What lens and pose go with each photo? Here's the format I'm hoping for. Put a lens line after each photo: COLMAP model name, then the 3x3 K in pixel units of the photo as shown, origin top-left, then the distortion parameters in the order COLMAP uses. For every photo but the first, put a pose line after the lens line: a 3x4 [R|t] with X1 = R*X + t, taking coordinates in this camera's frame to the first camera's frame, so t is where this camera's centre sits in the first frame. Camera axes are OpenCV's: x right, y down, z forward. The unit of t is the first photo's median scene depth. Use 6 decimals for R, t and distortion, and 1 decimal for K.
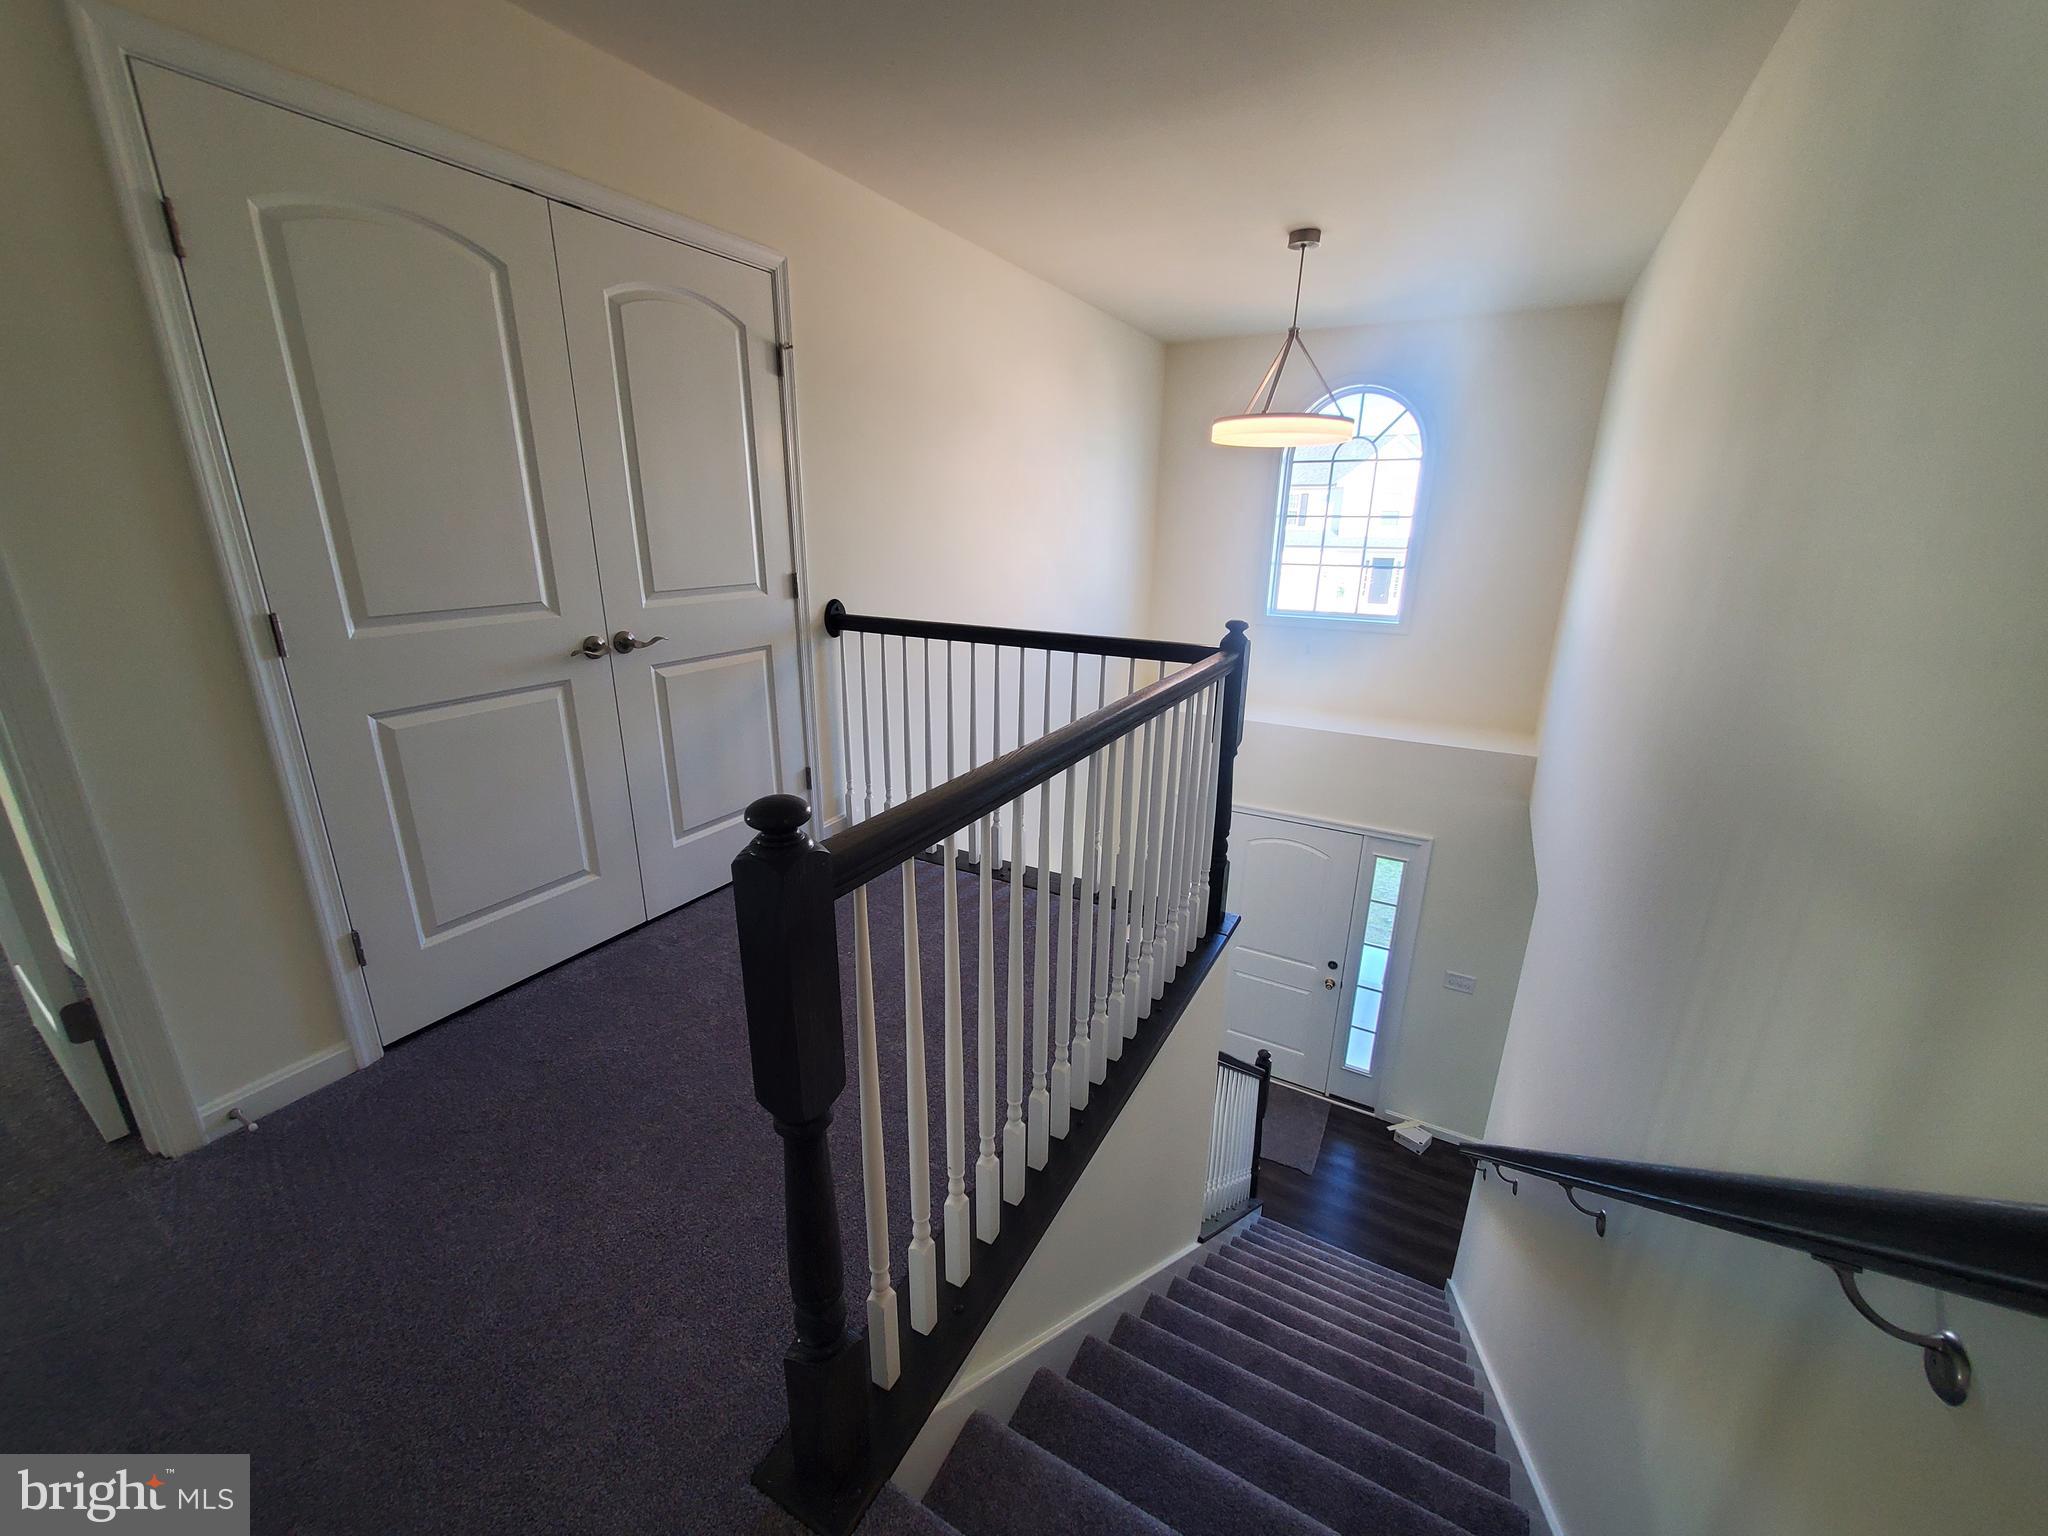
lens RADIAL K [[808.9, 0, 1013.7], [0, 808.9, 769.6], [0, 0, 1]] dist [0.002242, -0.002751]
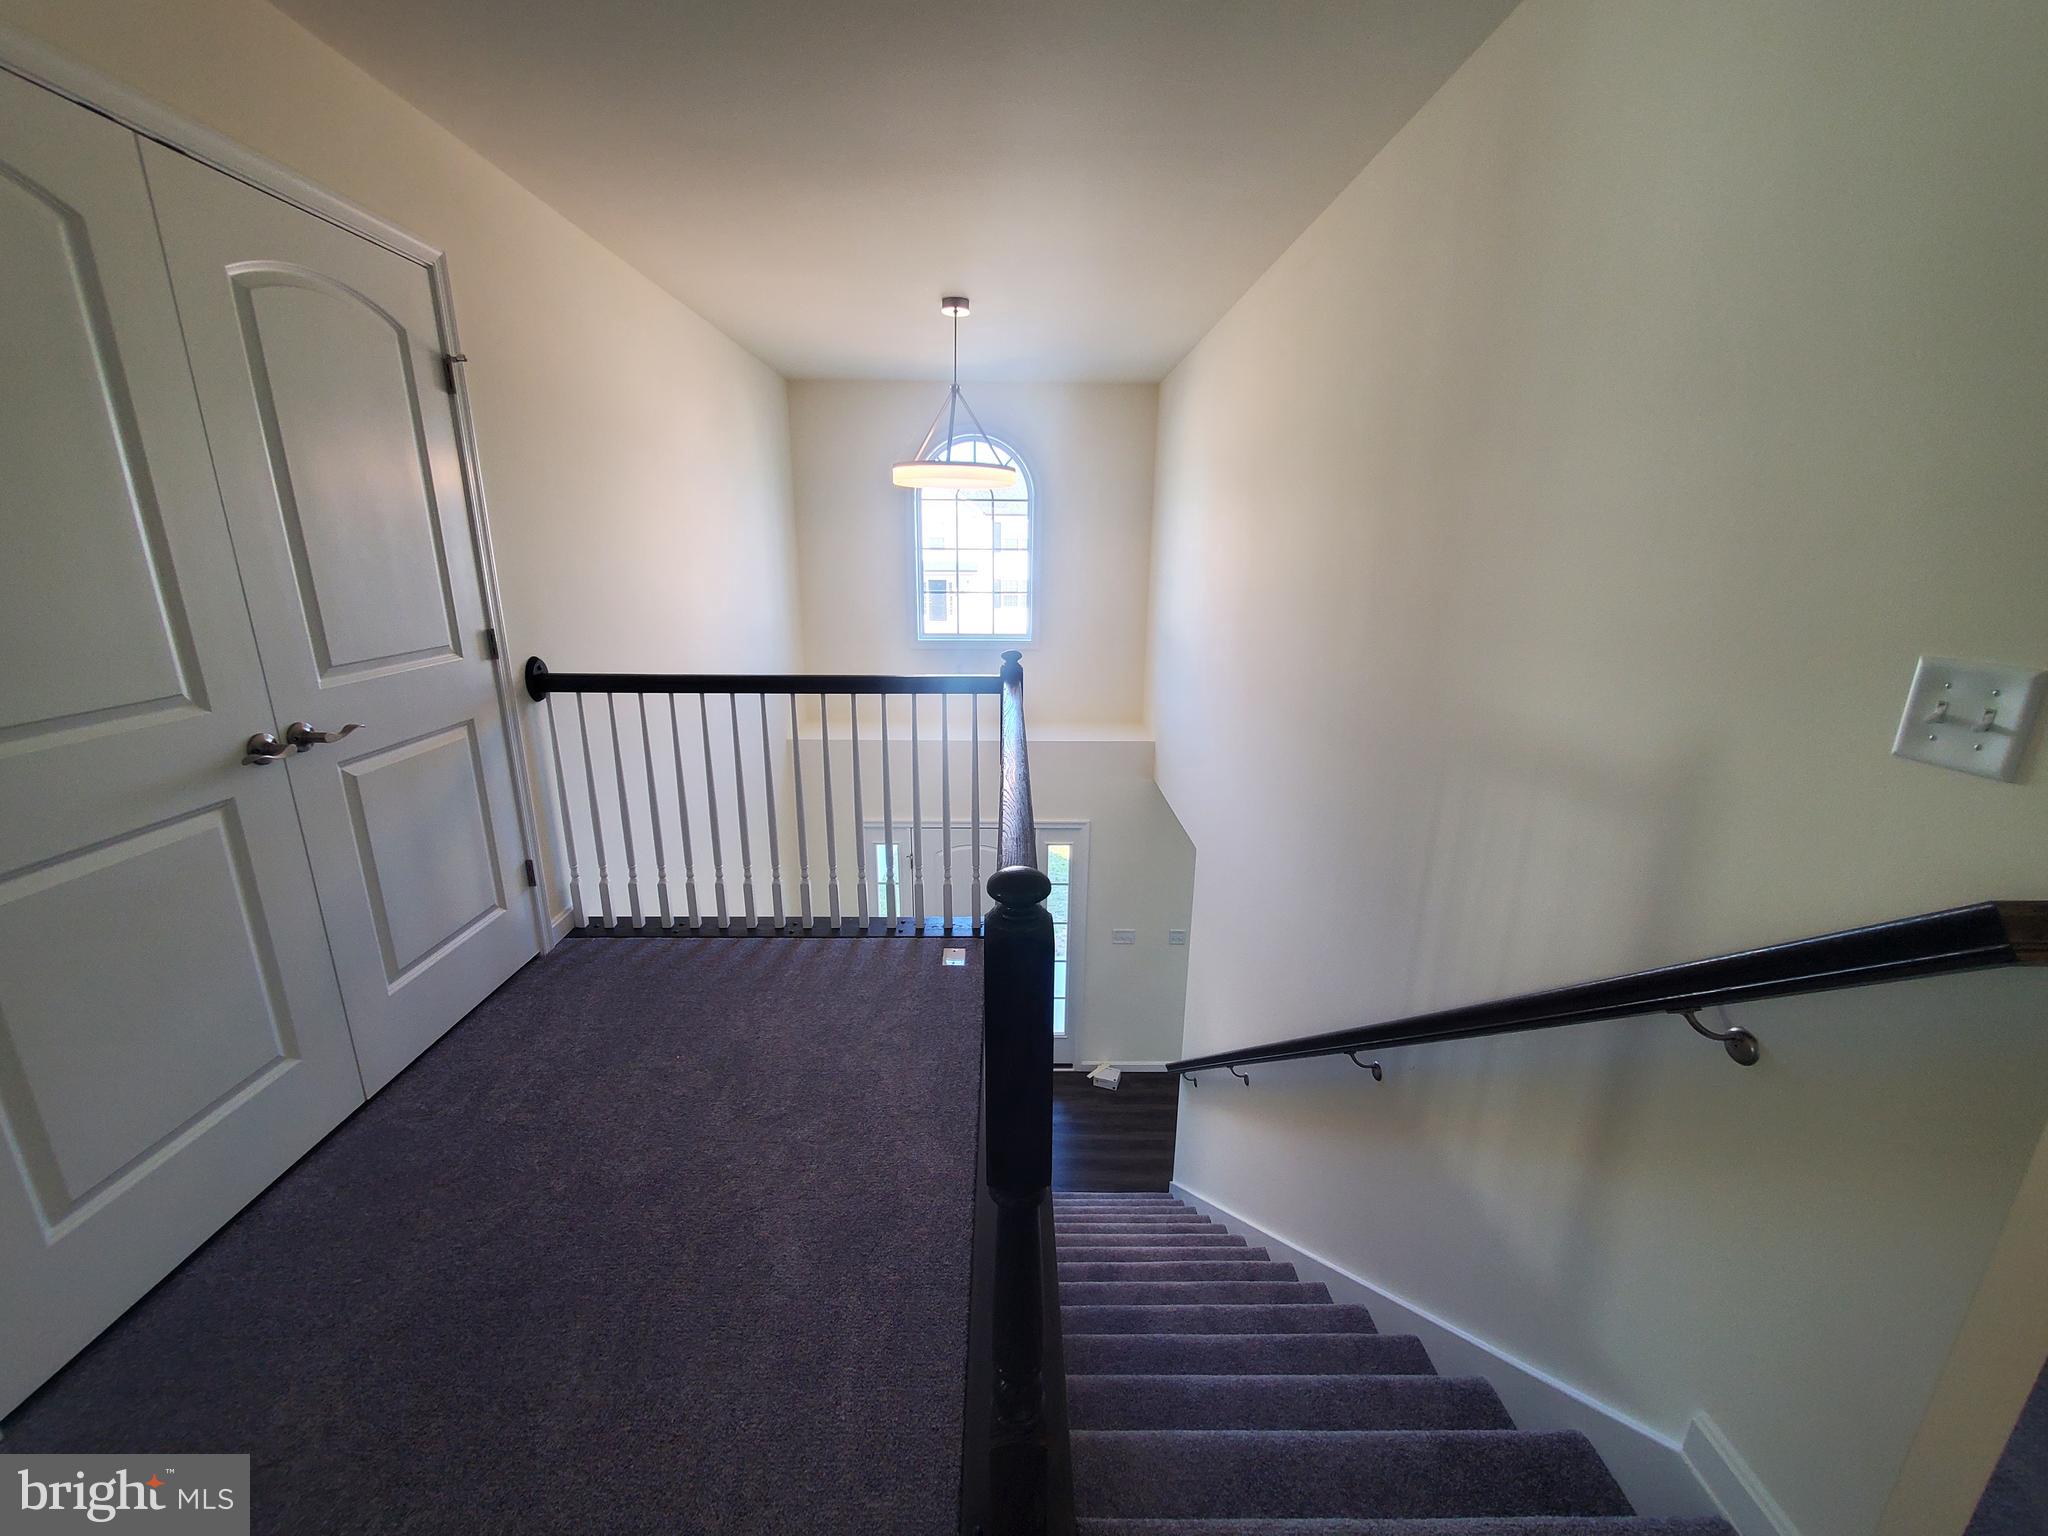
lens RADIAL K [[808.9, 0, 1008.0], [0, 808.9, 769.8], [0, 0, 1]] dist [0.002242, -0.002751]
pose [[0.866330, -0.138712, 0.479824, -0.239165], [0.152488, 0.988251, 0.010371, -0.031146], [-0.475625, 0.064182, 0.877303, 0.036577]]
